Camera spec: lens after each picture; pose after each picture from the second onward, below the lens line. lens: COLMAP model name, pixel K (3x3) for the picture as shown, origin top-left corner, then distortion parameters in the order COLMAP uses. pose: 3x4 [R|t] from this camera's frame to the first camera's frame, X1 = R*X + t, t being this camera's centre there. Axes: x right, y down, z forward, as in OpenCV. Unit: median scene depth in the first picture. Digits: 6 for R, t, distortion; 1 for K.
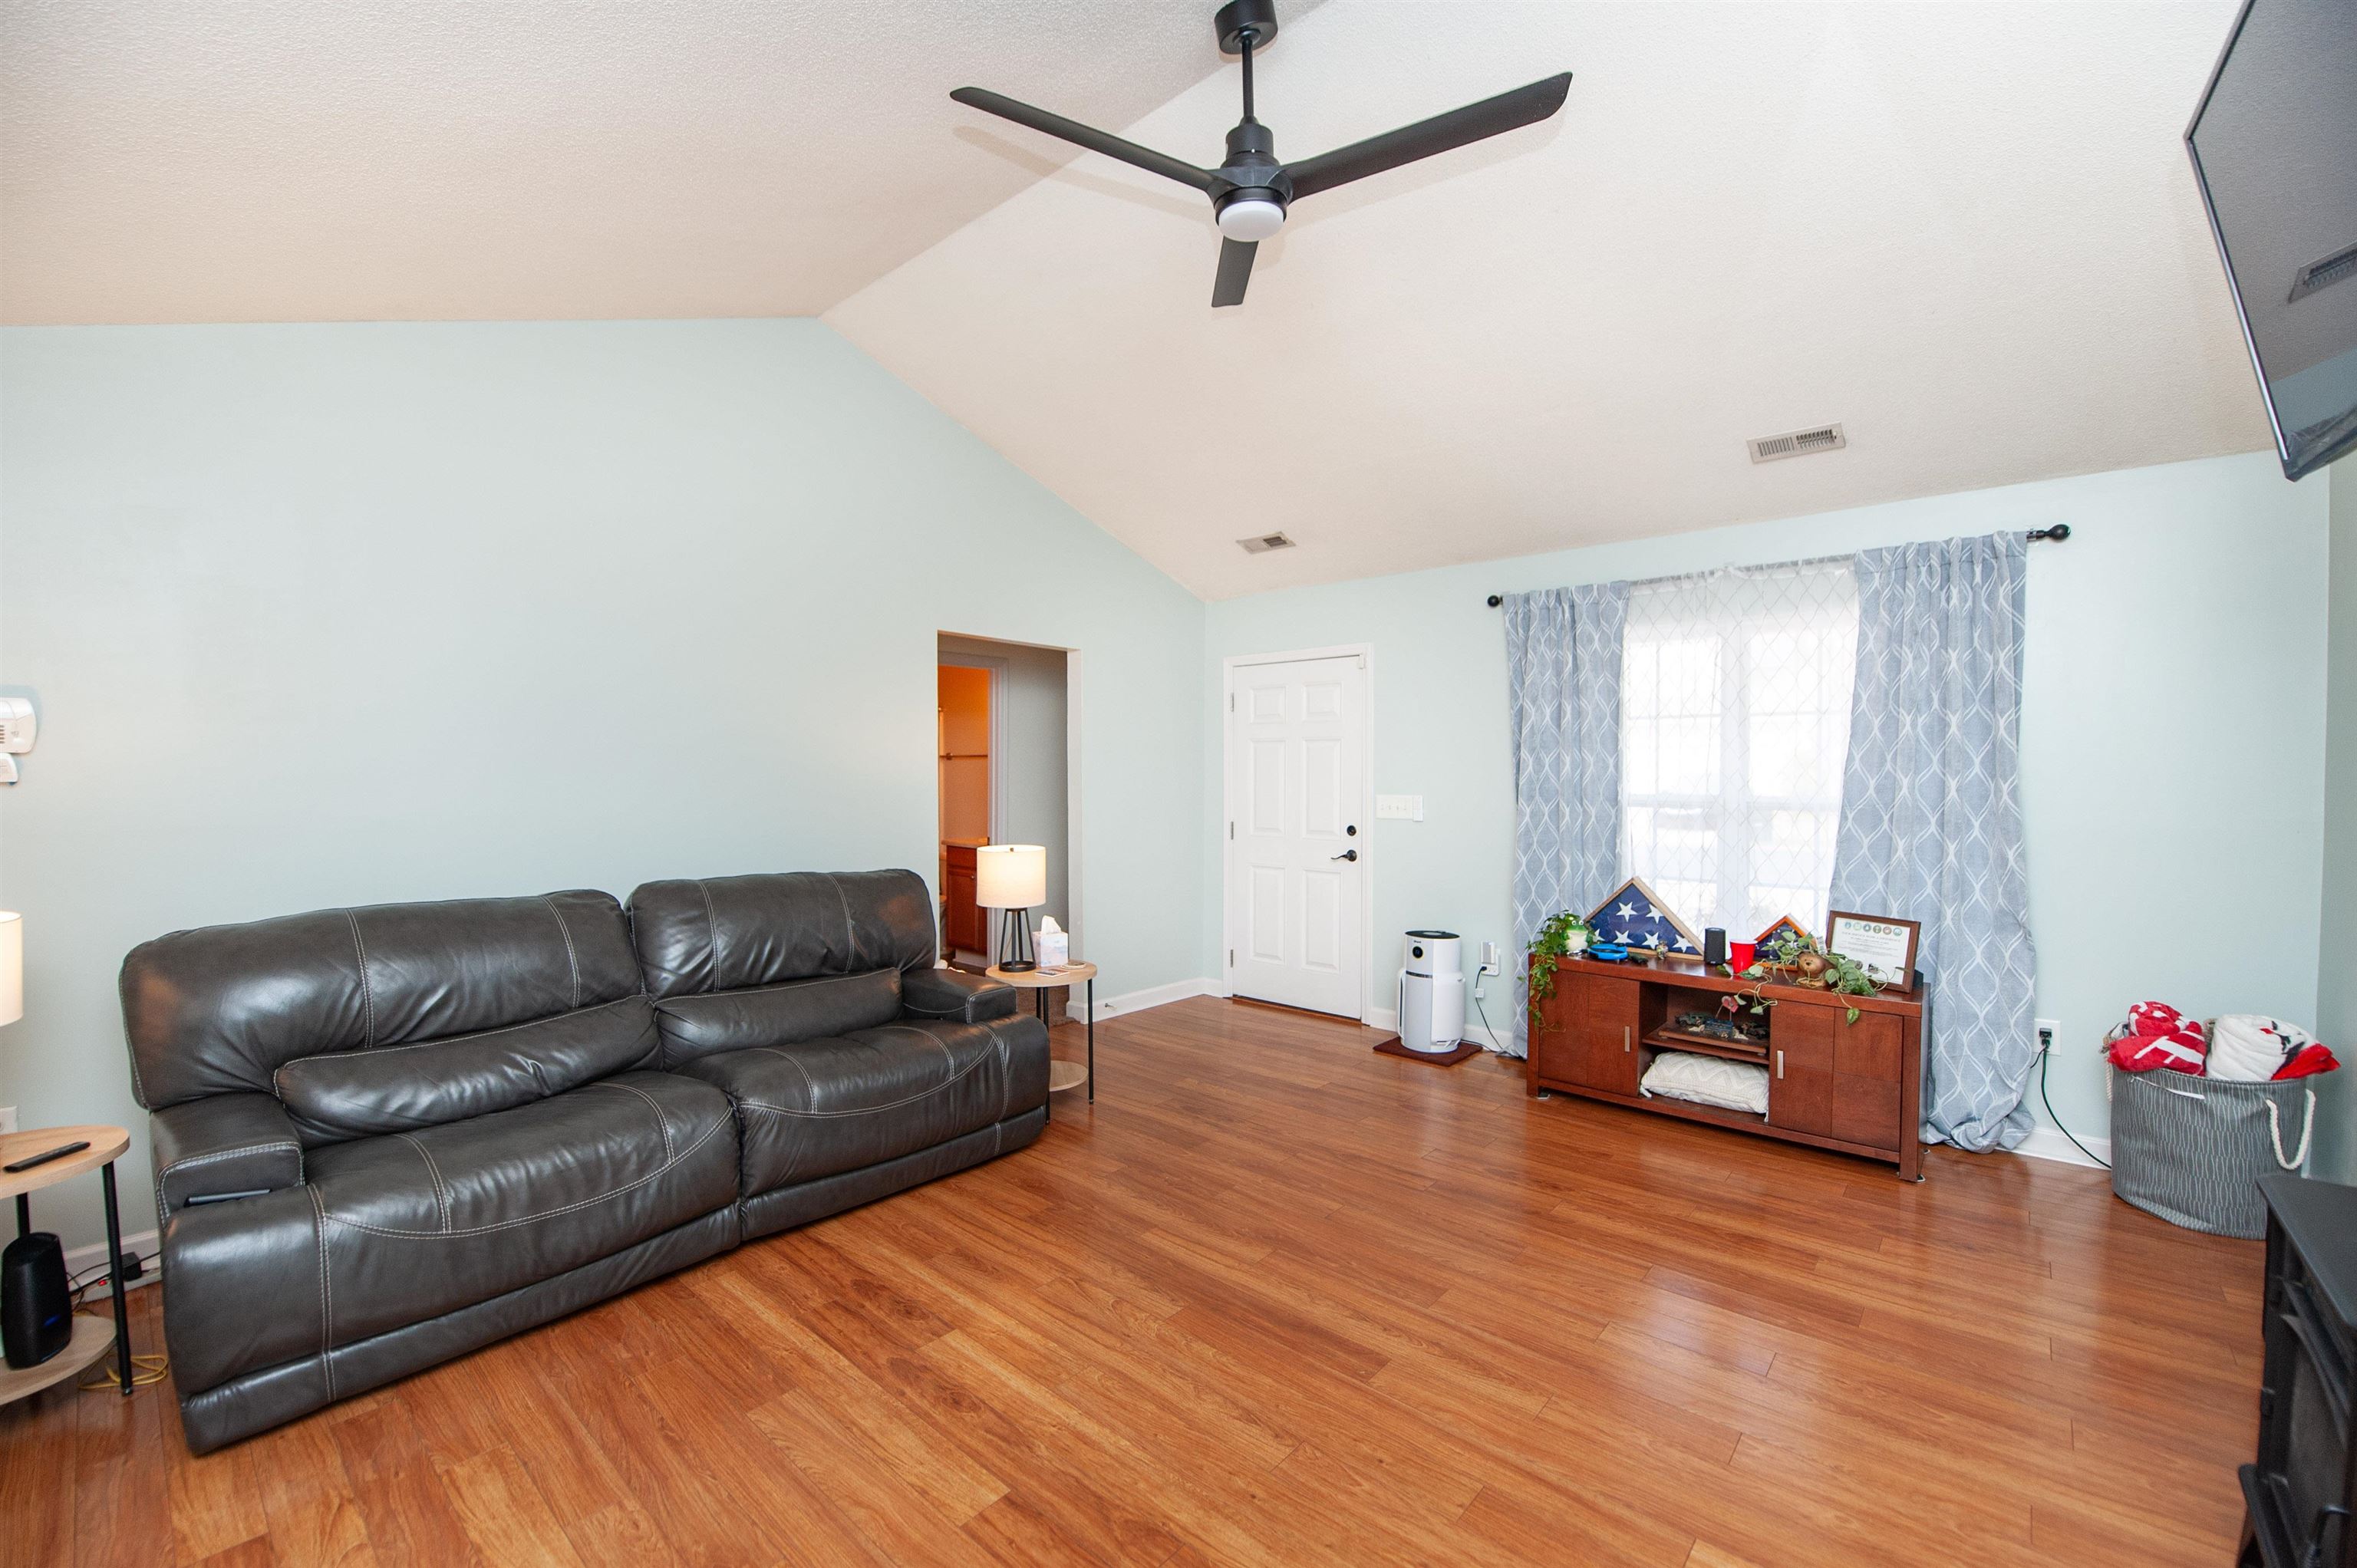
lens RADIAL K [[962.0, 0, 1185.4], [0, 962.0, 787.1], [0, 0, 1]] dist [-0.010908, -0.006949]
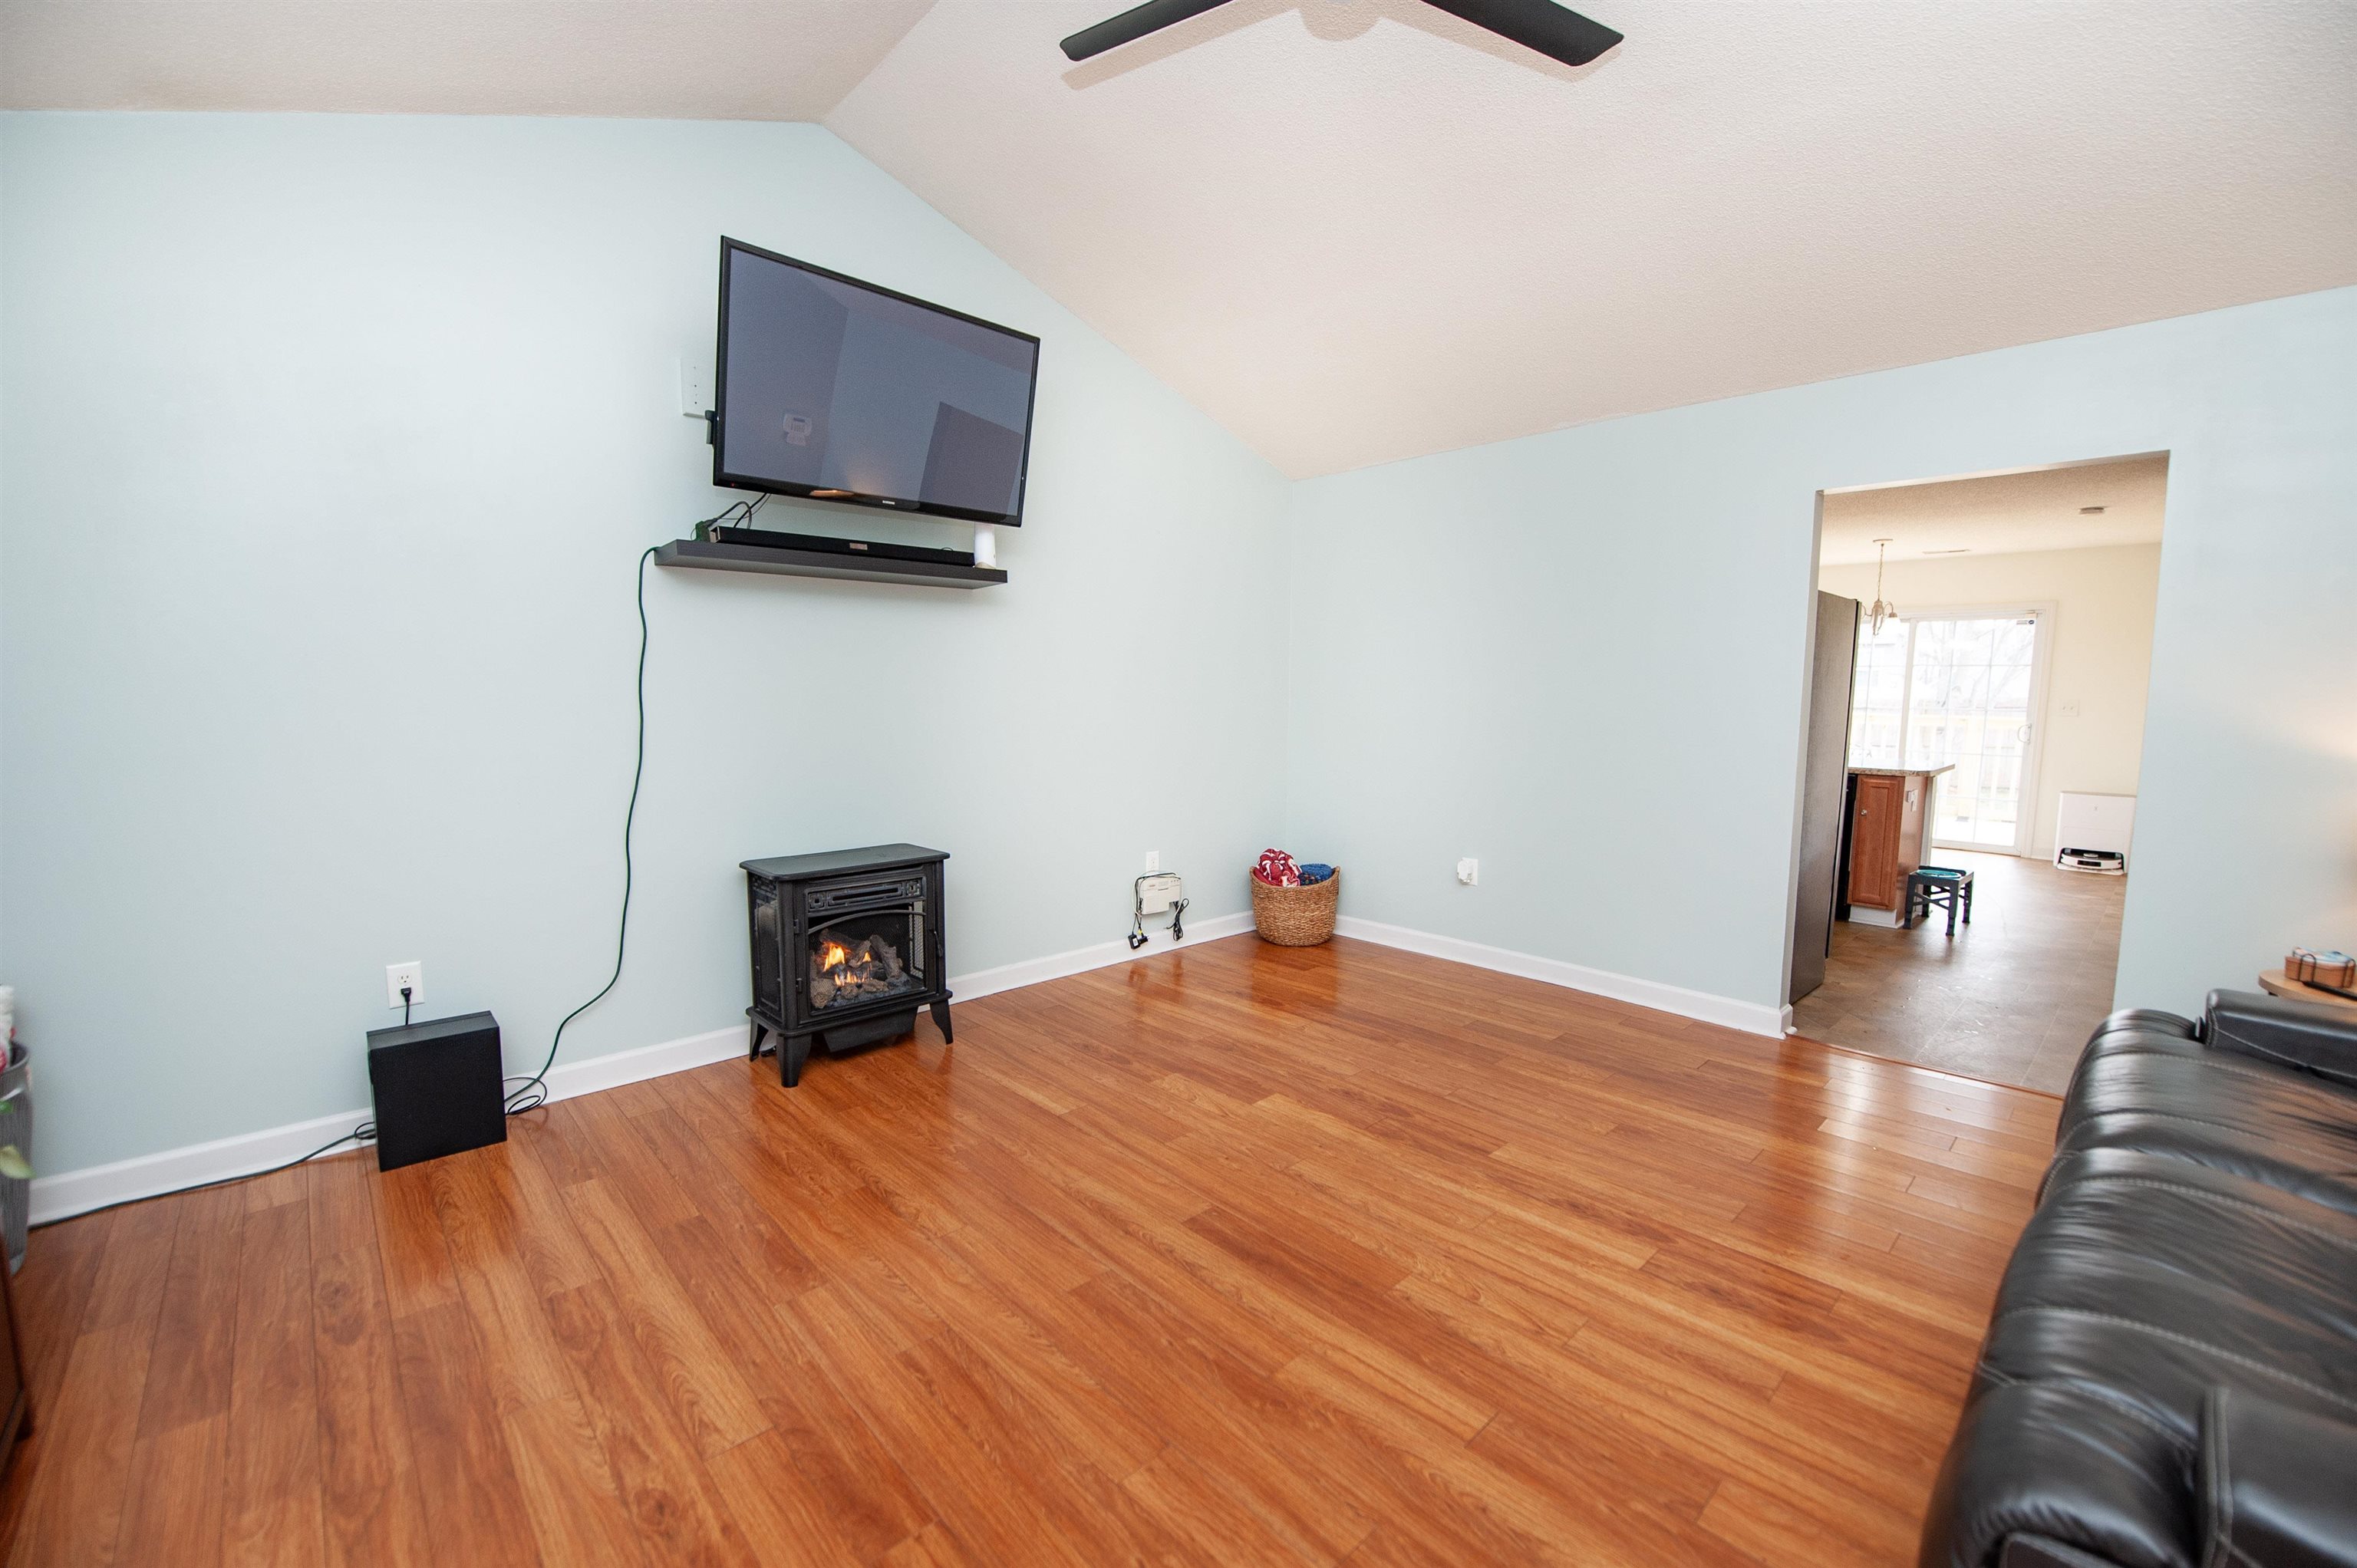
lens RADIAL K [[962.0, 0, 1185.4], [0, 962.0, 787.1], [0, 0, 1]] dist [-0.010908, -0.006949]
pose [[-0.994765, -0.017465, 0.100682, 0.075981], [-0.004649, 0.992000, 0.126149, -0.004301], [-0.102080, 0.125020, -0.986889, 1.321626]]
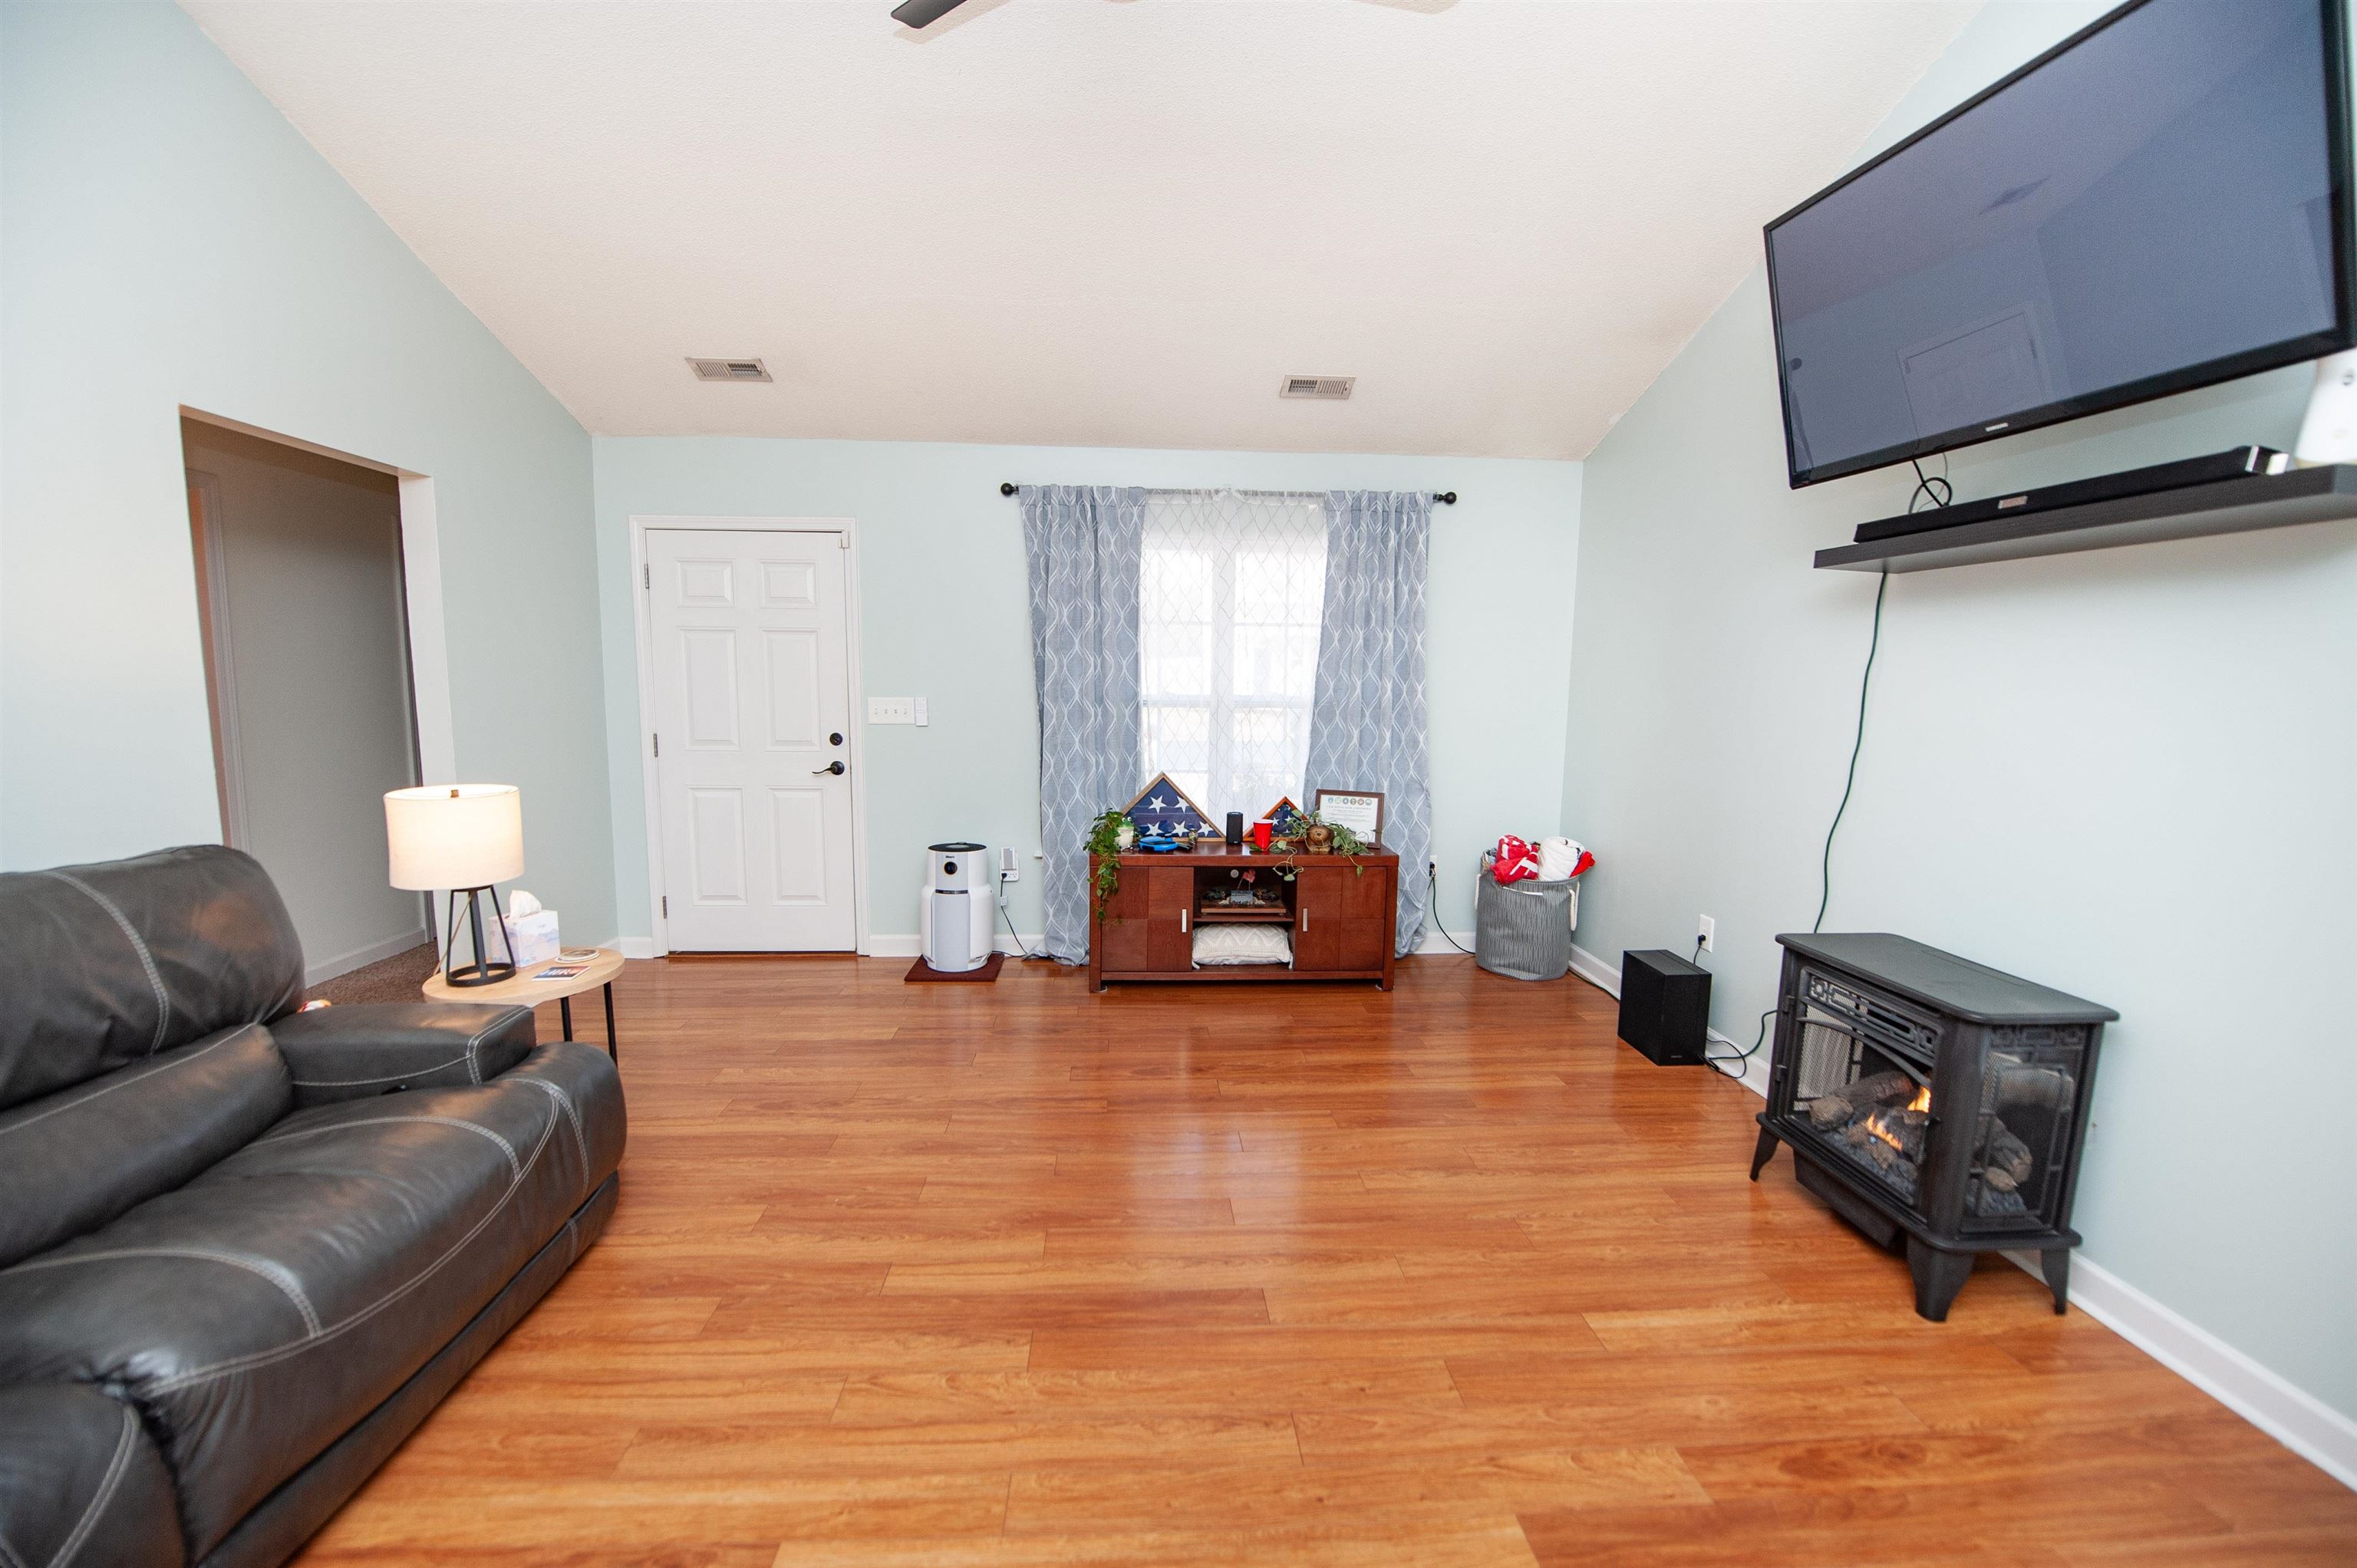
lens RADIAL K [[942.6, 0, 1183.9], [0, 942.6, 787.8], [0, 0, 1]] dist [-0.018443, -0.002172]
pose [[0.710859, -0.076620, 0.699149, -0.309501], [0.000739, 0.994129, 0.108195, -0.003634], [-0.703334, -0.076395, 0.706742, 0.285812]]
